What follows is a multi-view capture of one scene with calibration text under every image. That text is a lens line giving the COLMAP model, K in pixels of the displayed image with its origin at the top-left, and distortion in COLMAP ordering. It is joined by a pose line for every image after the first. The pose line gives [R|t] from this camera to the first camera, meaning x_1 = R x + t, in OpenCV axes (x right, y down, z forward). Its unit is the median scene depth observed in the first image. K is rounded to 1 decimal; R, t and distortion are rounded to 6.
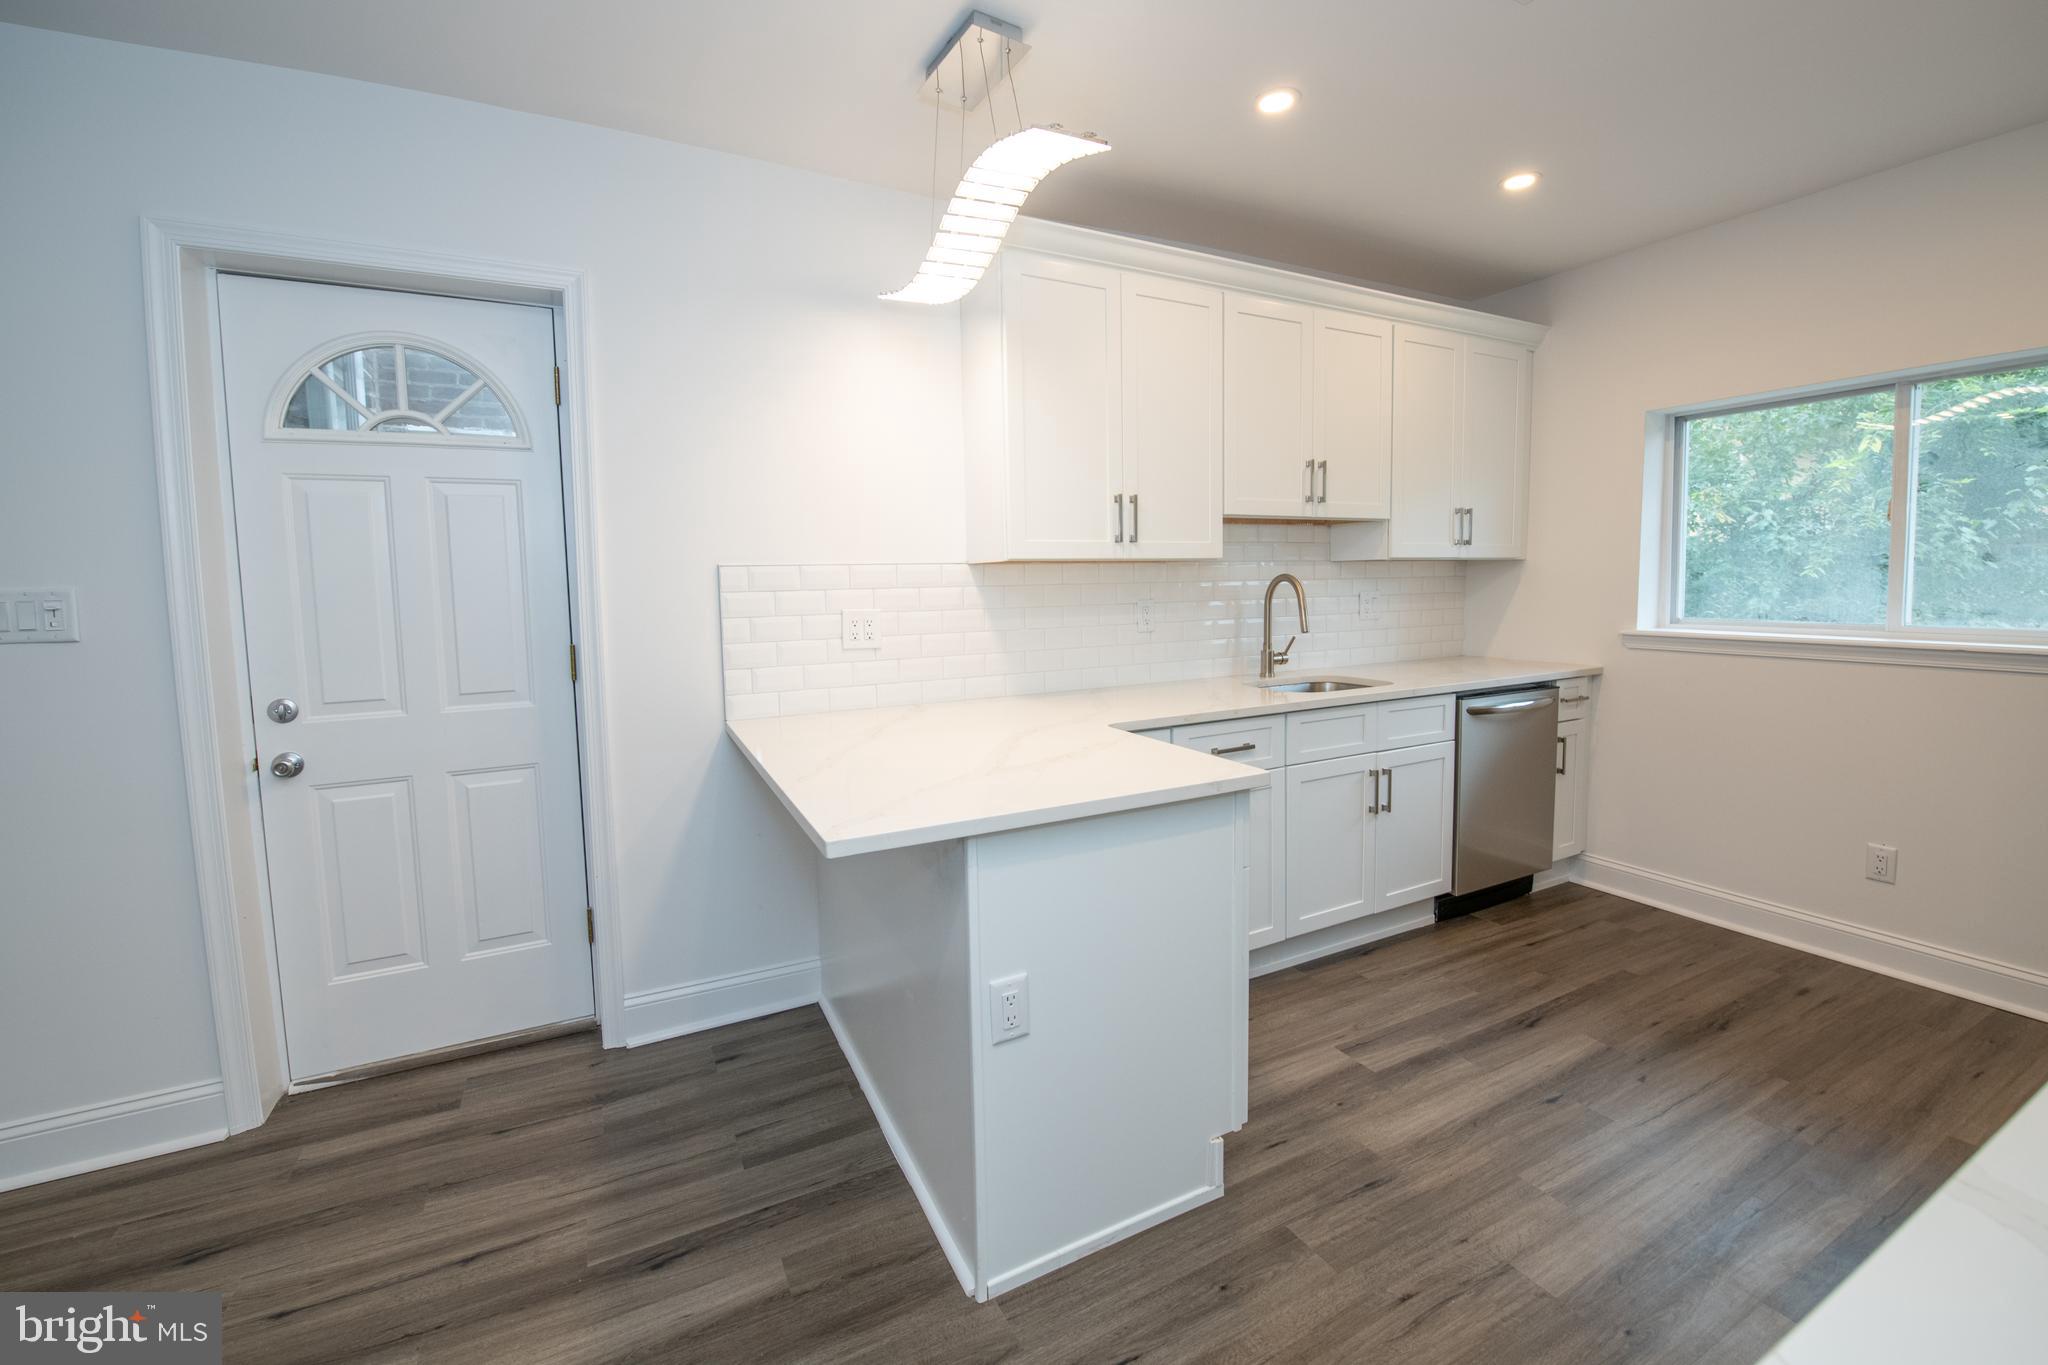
lens RADIAL K [[838.9, 0, 1023.9], [0, 838.9, 630.7], [0, 0, 1]] dist [-0.017297, -0.002509]
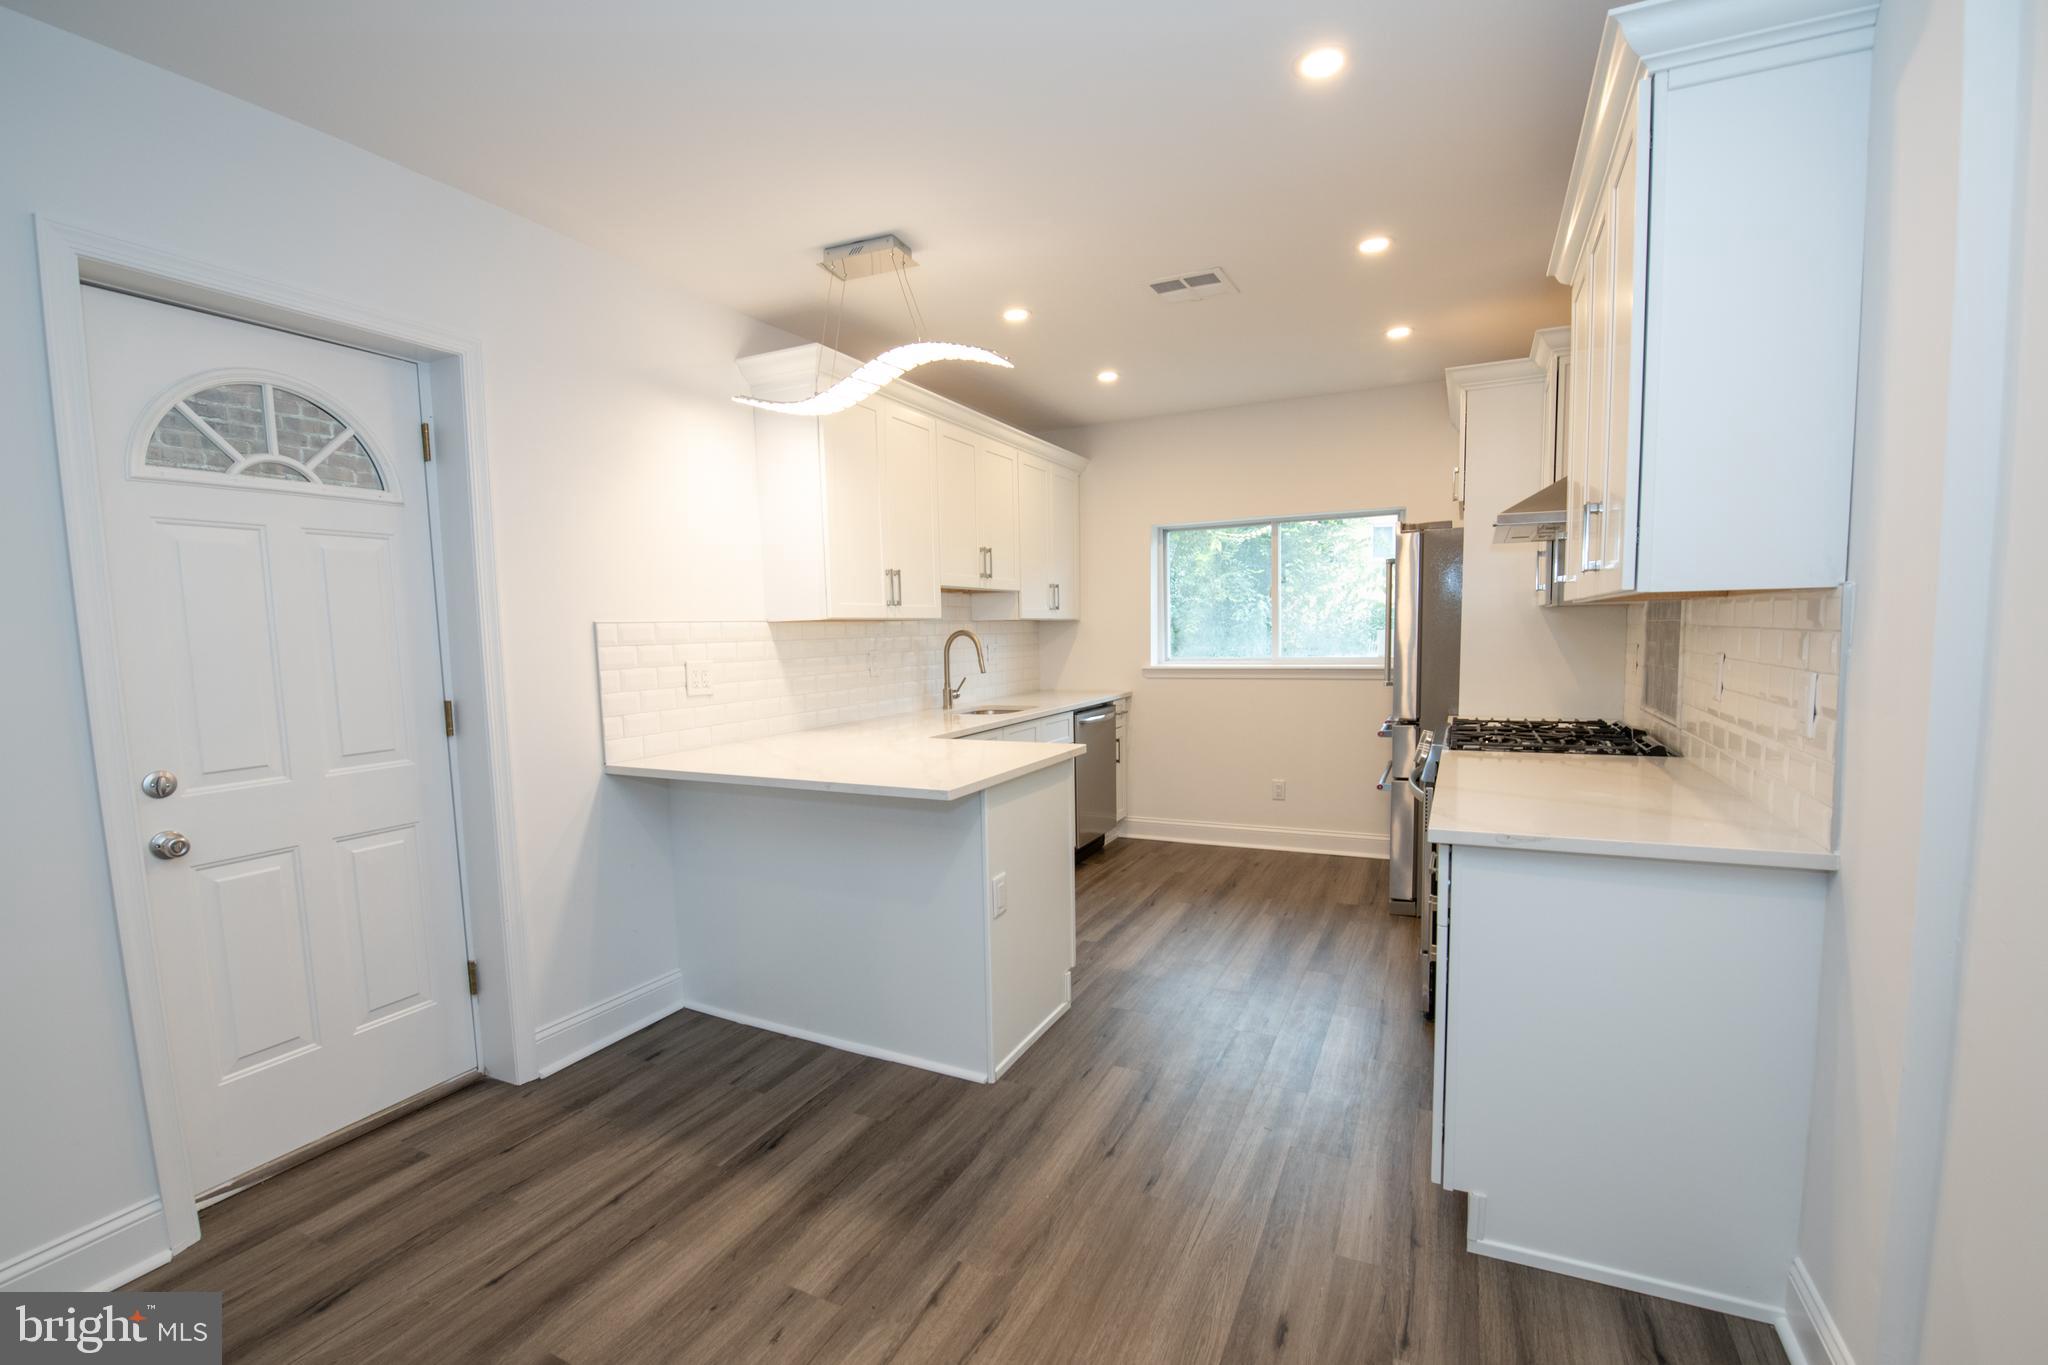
lens RADIAL K [[838.9, 0, 1035.6], [0, 838.9, 692.9], [0, 0, 1]] dist [-0.017297, -0.002509]
pose [[0.811179, -0.046461, 0.582949, -0.571934], [0.045909, 0.998822, 0.015723, 0.024728], [-0.582993, 0.014008, 0.812357, -0.235179]]
